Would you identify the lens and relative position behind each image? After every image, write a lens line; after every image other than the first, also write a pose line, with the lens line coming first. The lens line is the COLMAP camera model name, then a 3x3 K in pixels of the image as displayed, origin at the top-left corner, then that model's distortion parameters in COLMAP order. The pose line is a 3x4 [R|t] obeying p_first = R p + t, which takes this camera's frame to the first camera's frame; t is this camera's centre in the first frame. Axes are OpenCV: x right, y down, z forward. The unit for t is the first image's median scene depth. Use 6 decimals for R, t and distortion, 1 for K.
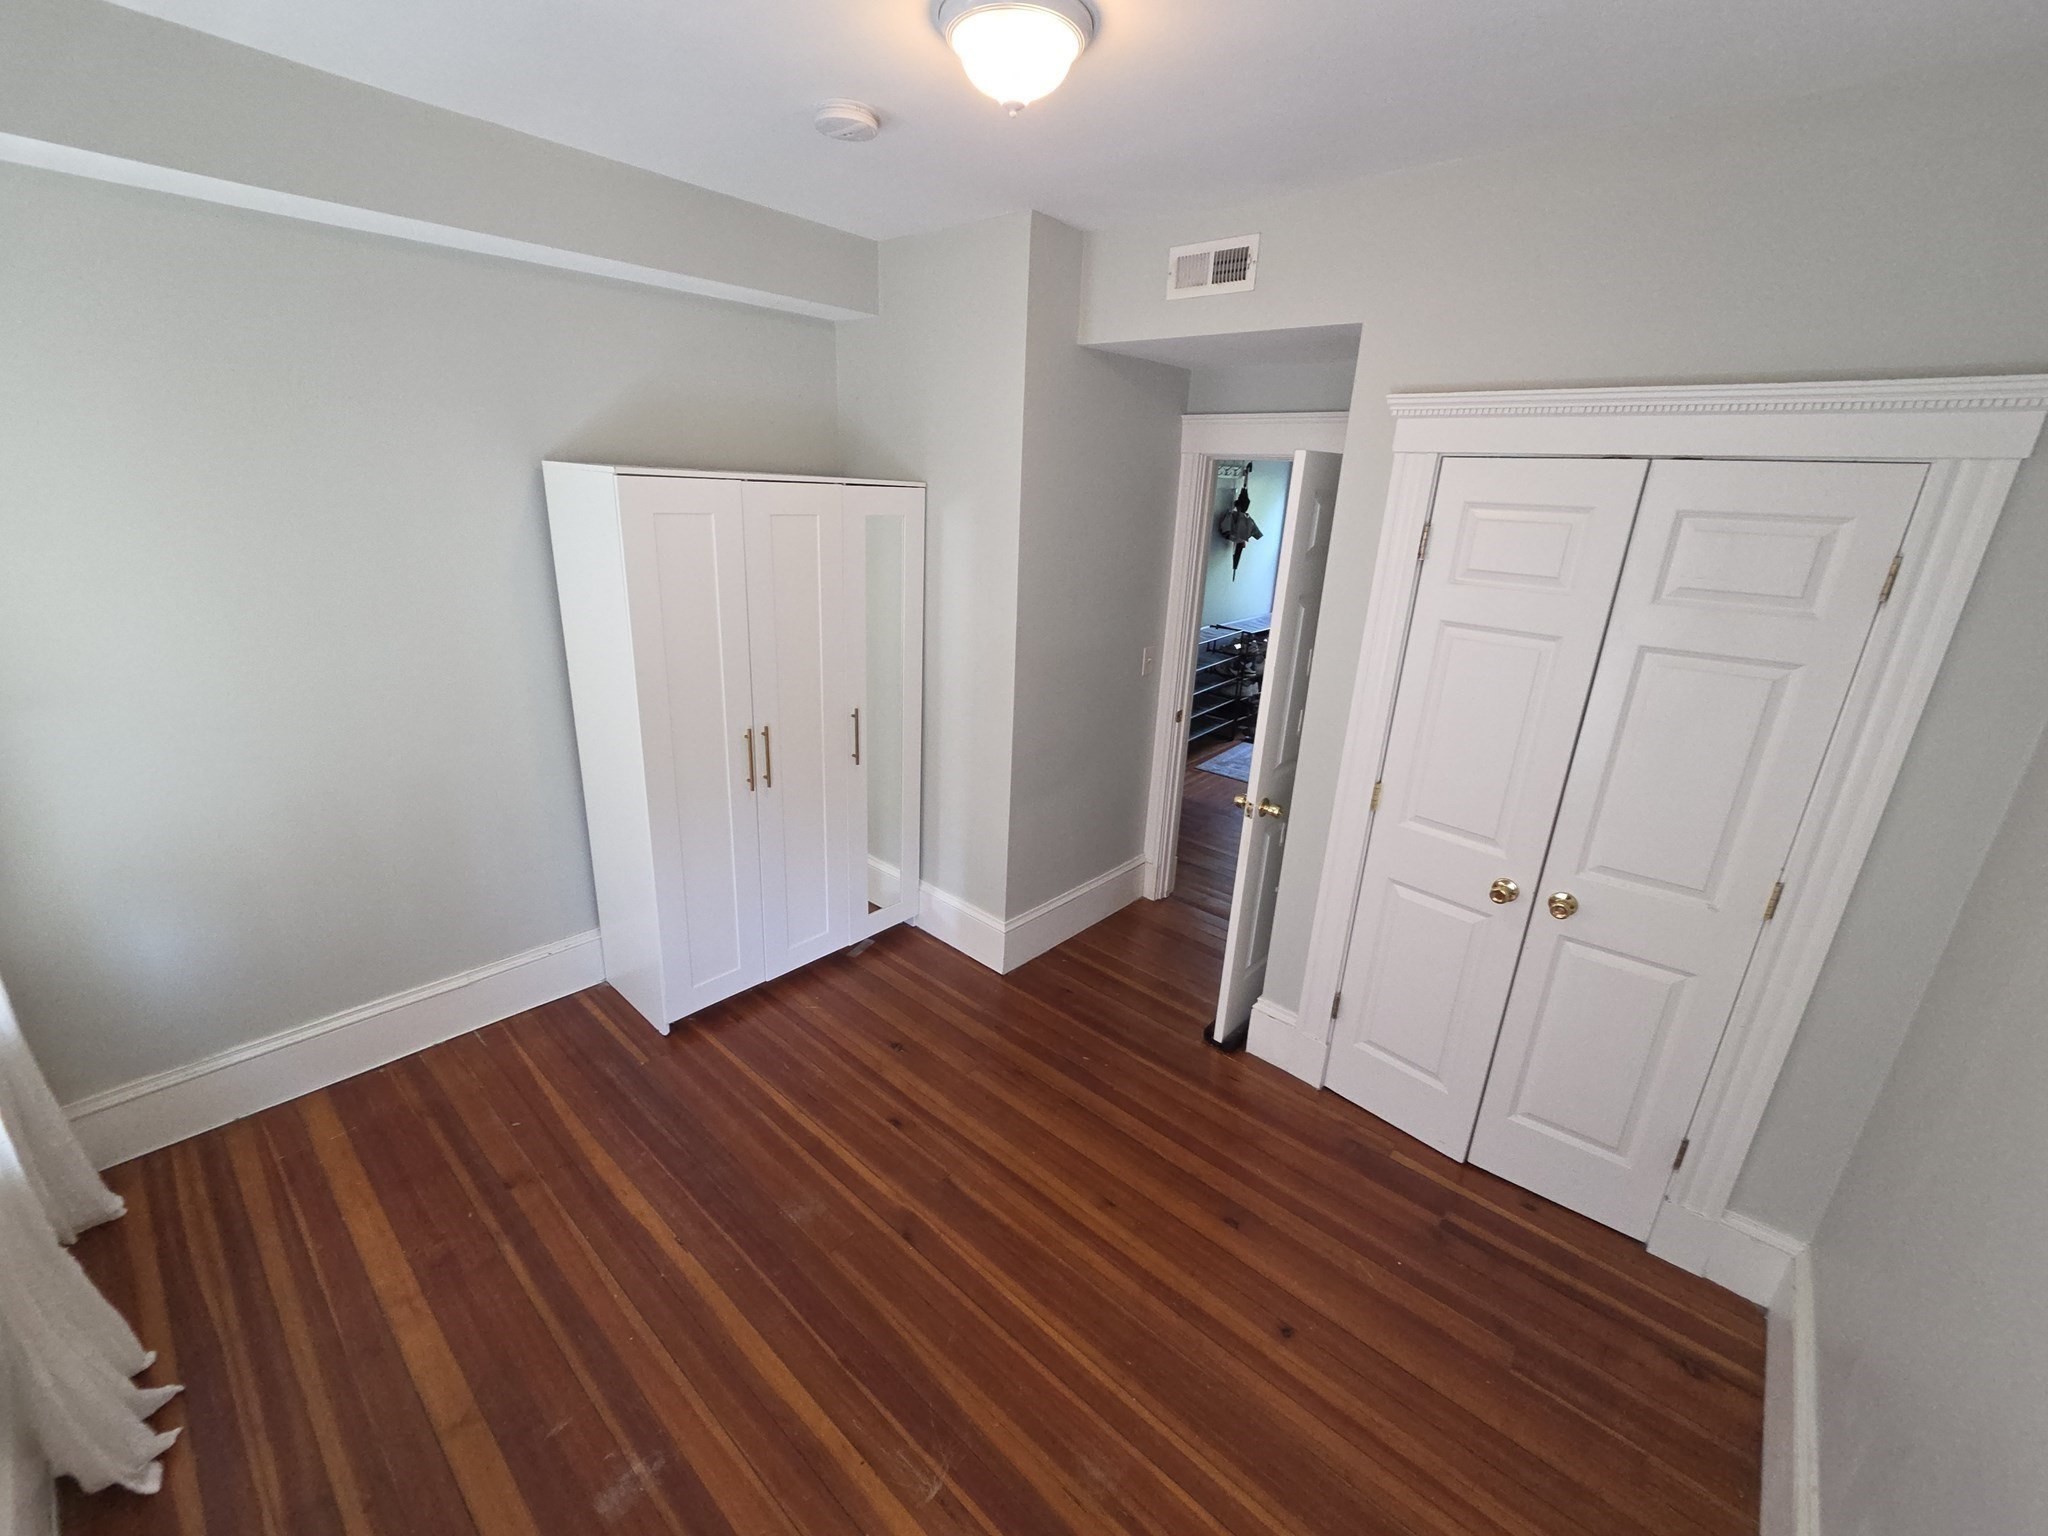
lens RADIAL K [[839.4, 0, 1005.6], [0, 839.4, 762.8], [0, 0, 1]] dist [0.001089, 0.000029]
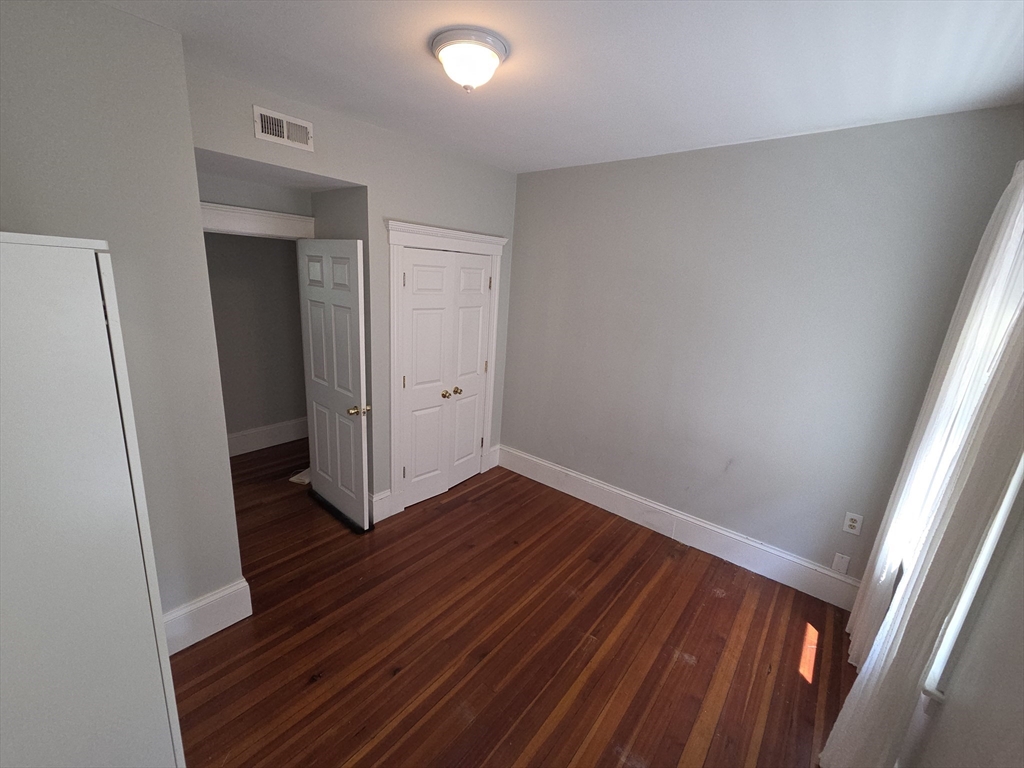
lens RADIAL K [[419.7, 0, 502.8], [0, 419.7, 381.4], [0, 0, 1]] dist [0.001089, 0.000029]
pose [[-0.033904, -0.293014, 0.955507, -0.871346], [0.262569, 0.919861, 0.291400, -0.286085], [-0.964317, 0.260766, 0.045749, 0.769077]]
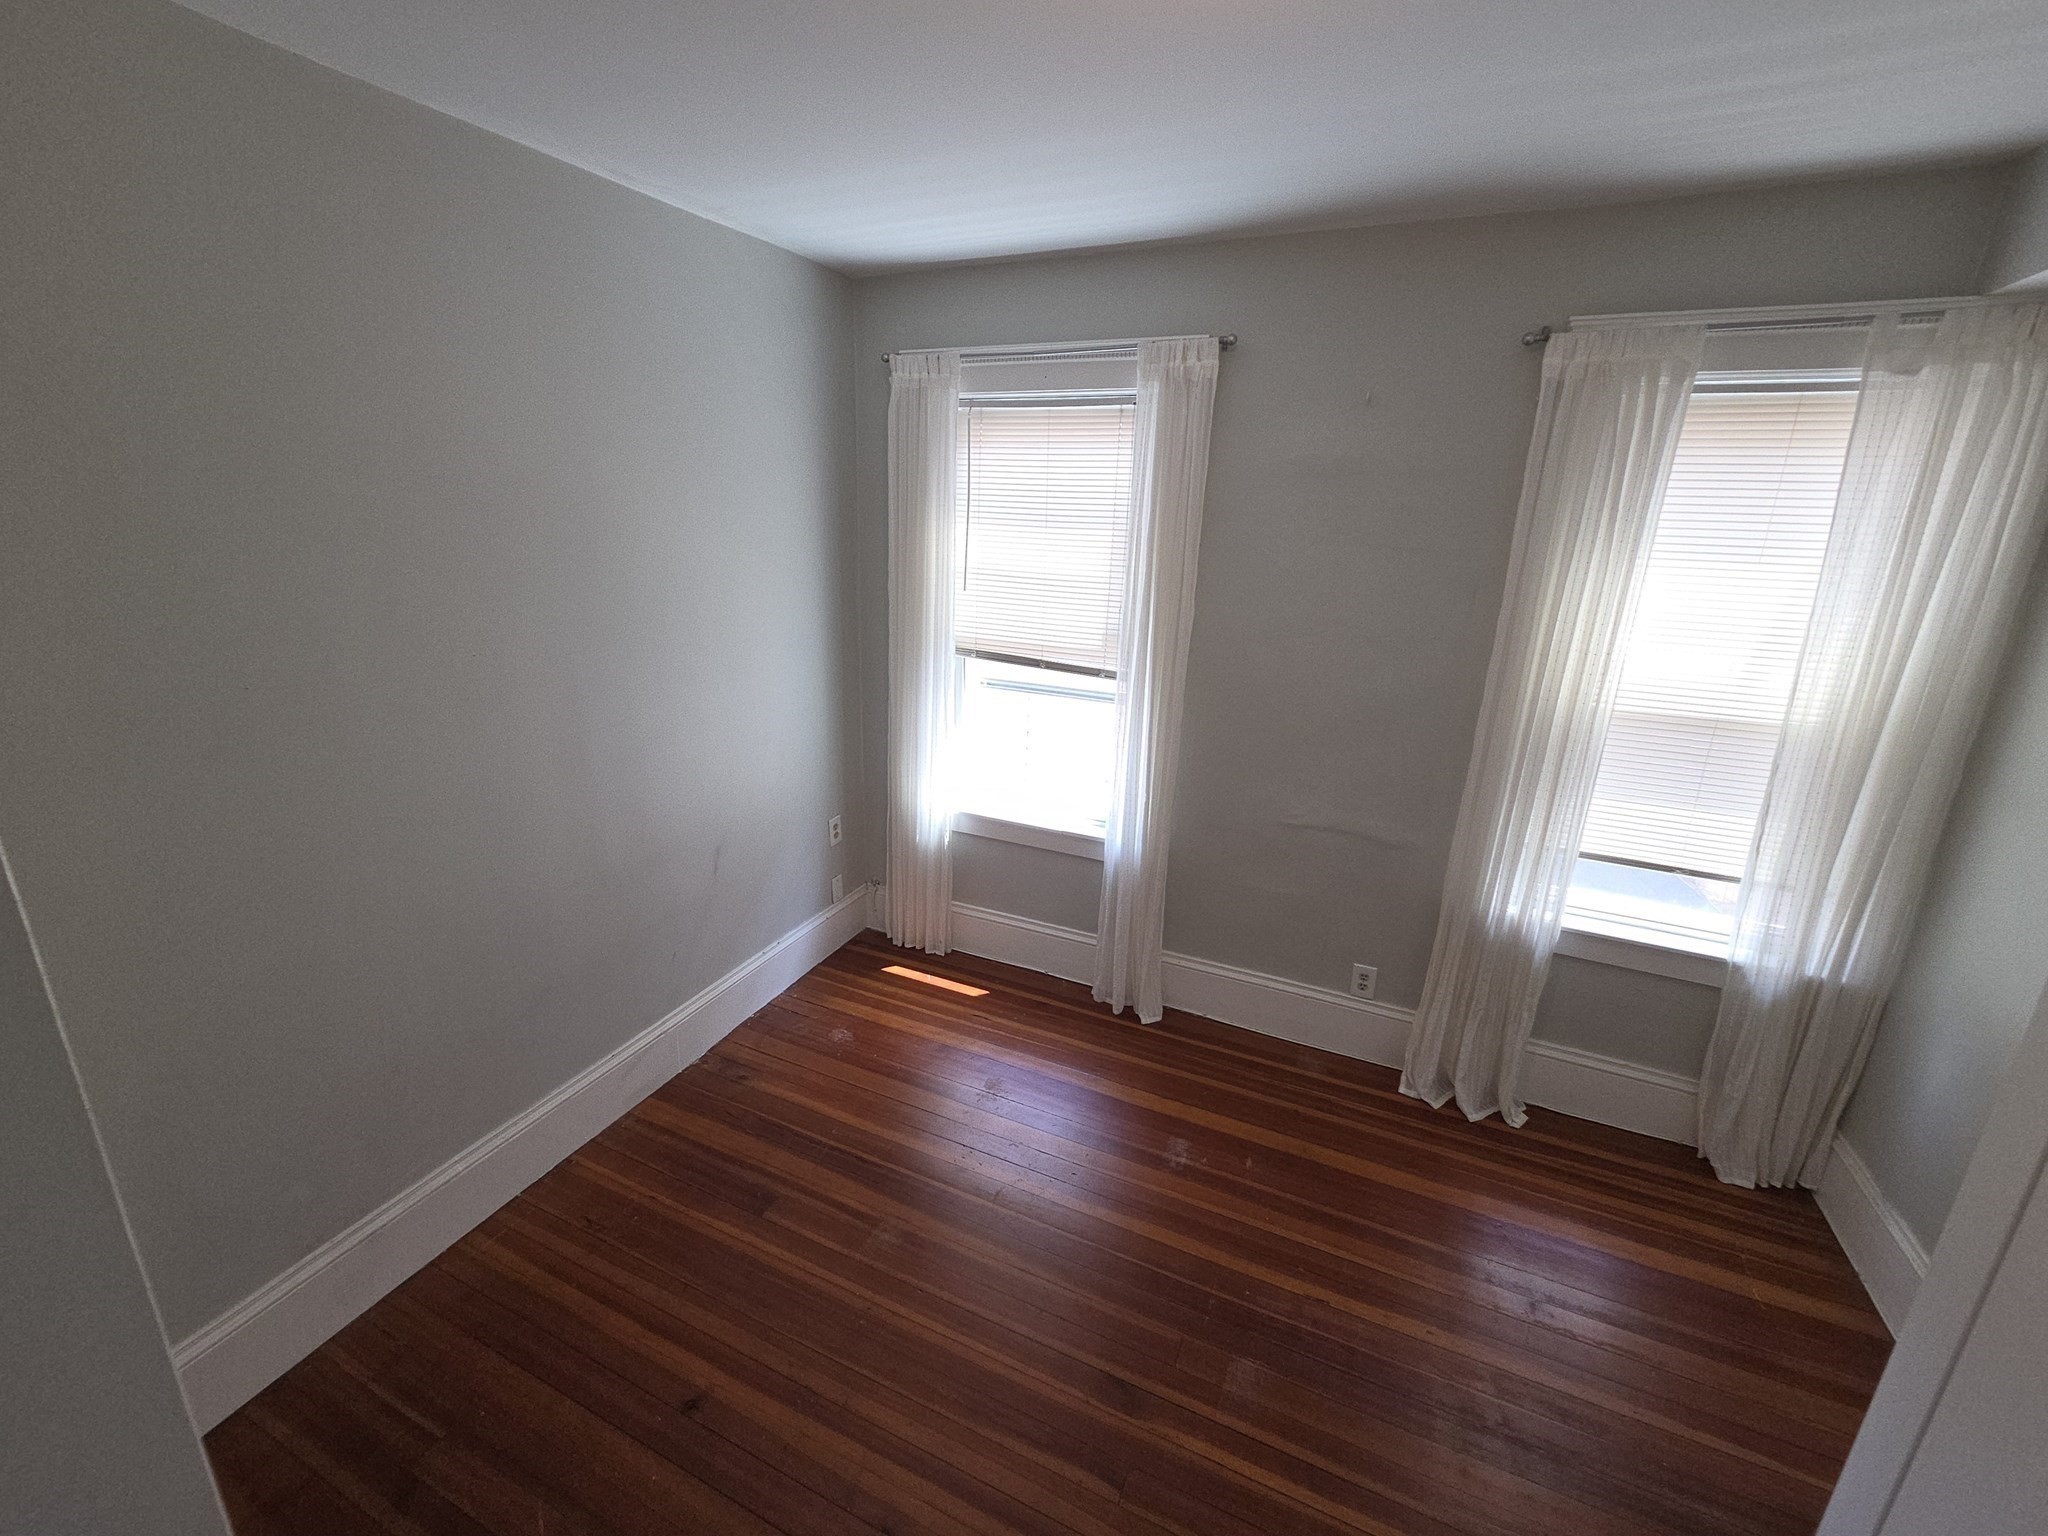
lens RADIAL K [[839.4, 0, 1005.6], [0, 839.4, 762.8], [0, 0, 1]] dist [0.001089, 0.000029]
pose [[-0.951457, 0.019103, -0.307190, 0.257013], [-0.161340, 0.818996, 0.550650, -0.430701], [0.262106, 0.573482, -0.776157, 1.307652]]
